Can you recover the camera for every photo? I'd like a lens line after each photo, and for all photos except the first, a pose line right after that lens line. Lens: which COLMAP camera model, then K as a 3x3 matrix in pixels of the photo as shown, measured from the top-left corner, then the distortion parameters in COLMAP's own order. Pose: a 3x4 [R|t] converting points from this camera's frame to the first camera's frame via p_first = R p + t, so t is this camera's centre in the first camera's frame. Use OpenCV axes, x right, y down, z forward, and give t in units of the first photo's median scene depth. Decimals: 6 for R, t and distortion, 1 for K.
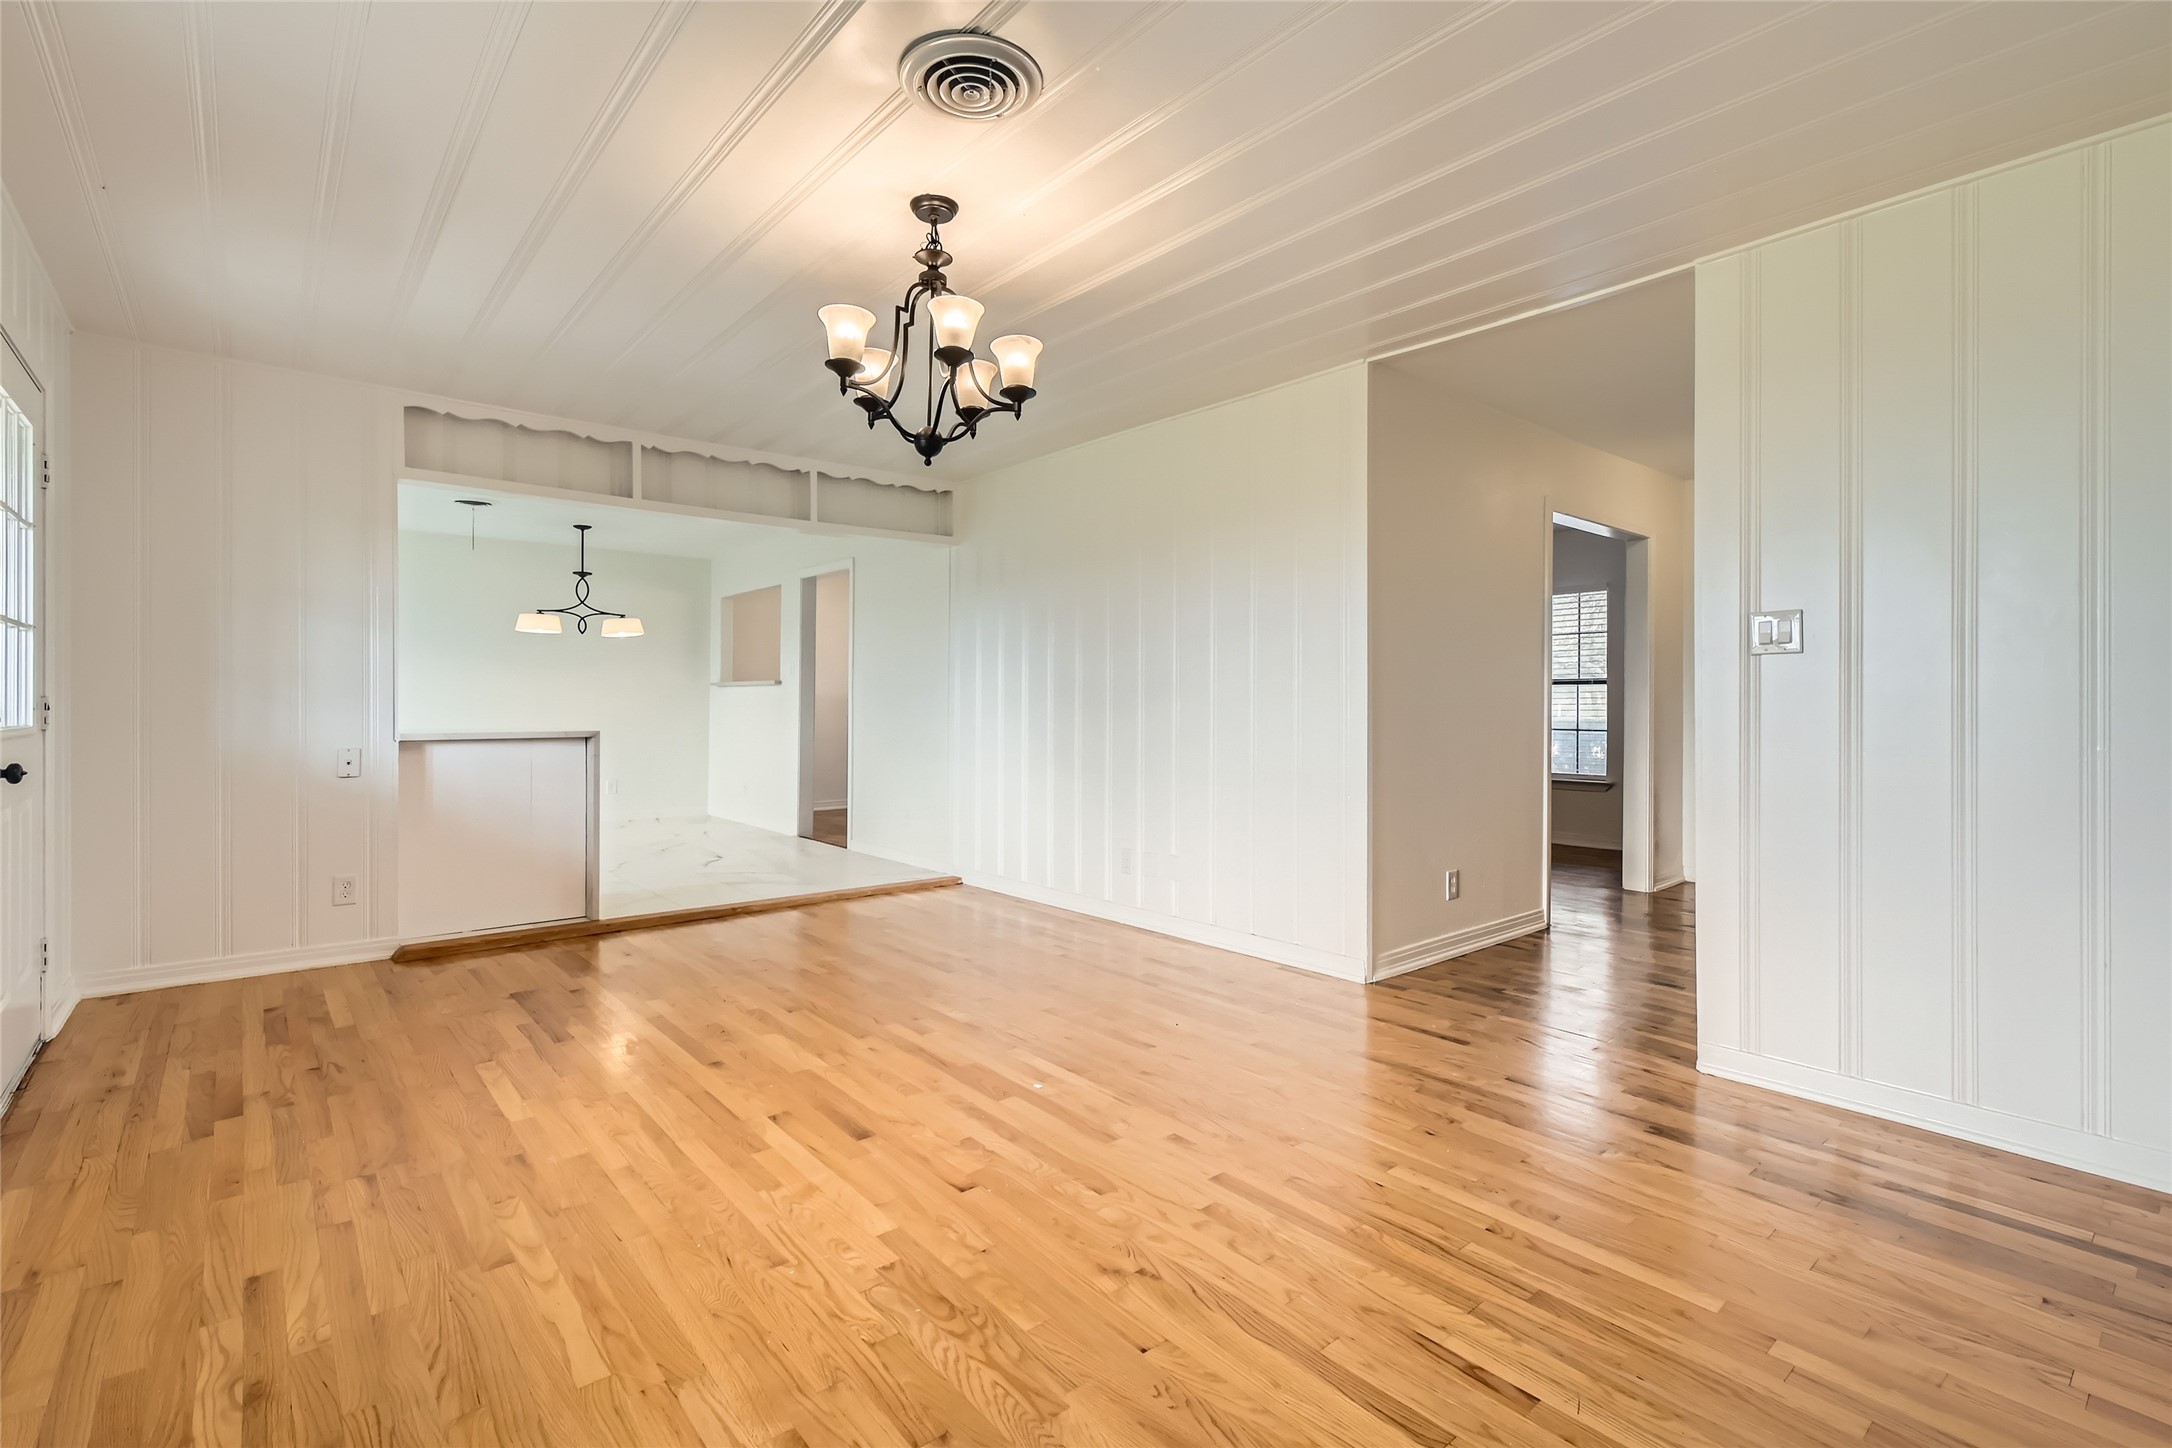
lens RADIAL K [[981.9, 0, 1087.9], [0, 981.9, 711.8], [0, 0, 1]] dist [0.001249, 0.000311]
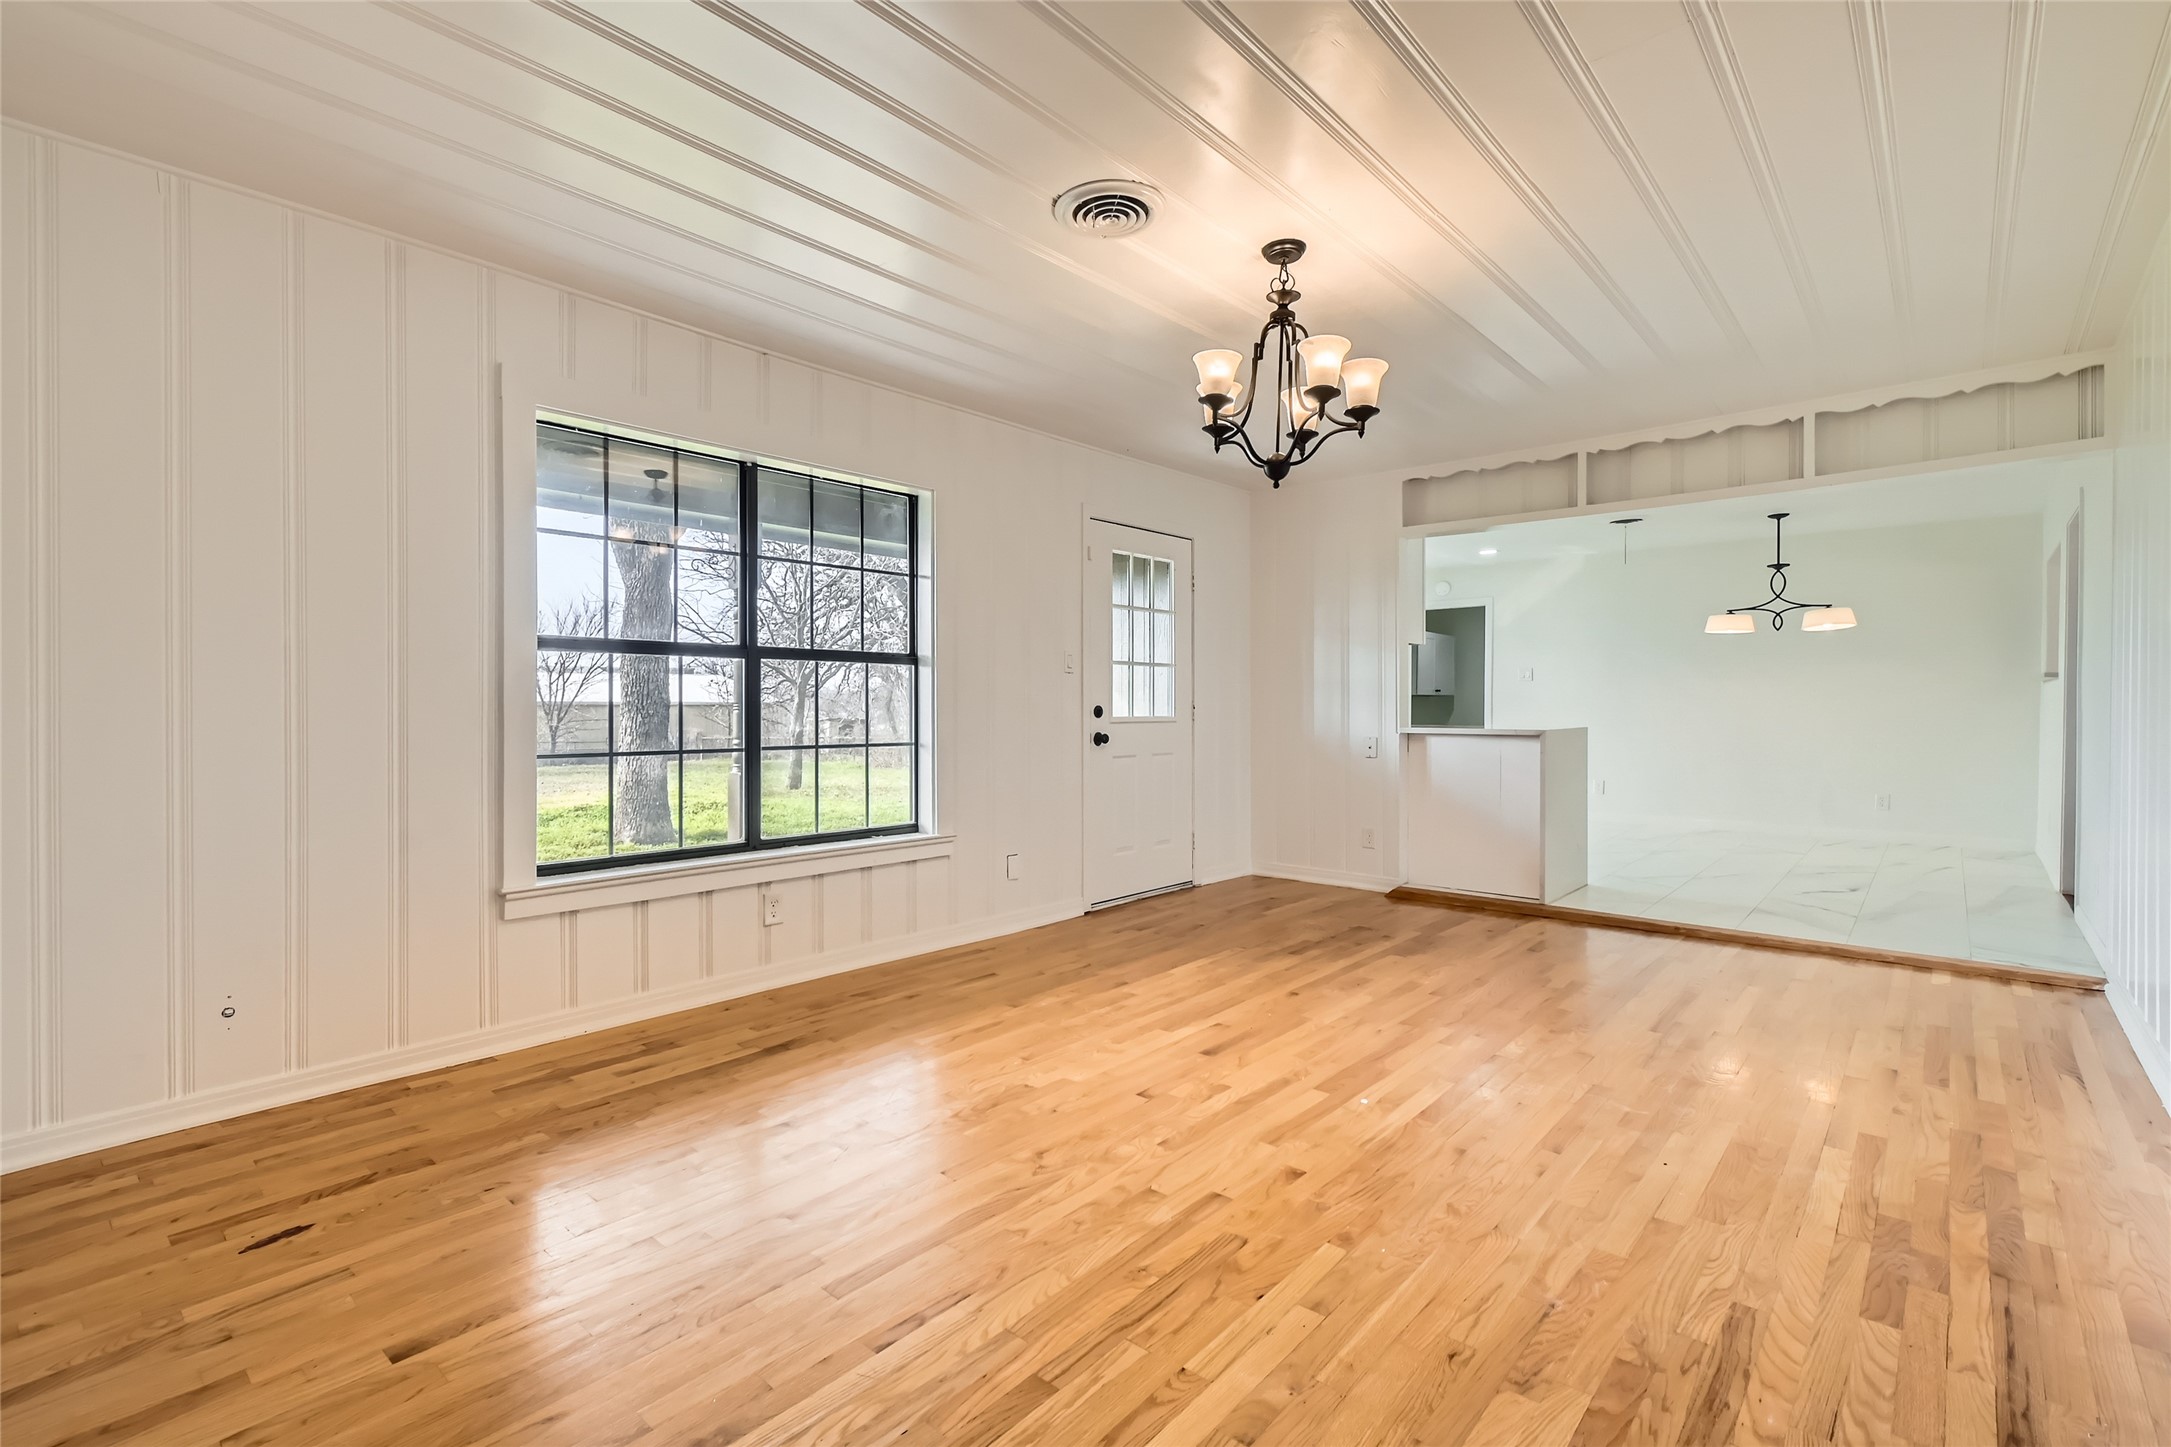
lens RADIAL K [[981.4, 0, 1087.4], [0, 981.4, 711.3], [0, 0, 1]] dist [0.001249, 0.000311]
pose [[0.144714, 0.001936, -0.989472, 0.836558], [-0.006677, 0.999977, 0.000980, 0.002249], [0.989451, 0.006465, 0.144724, 0.578948]]
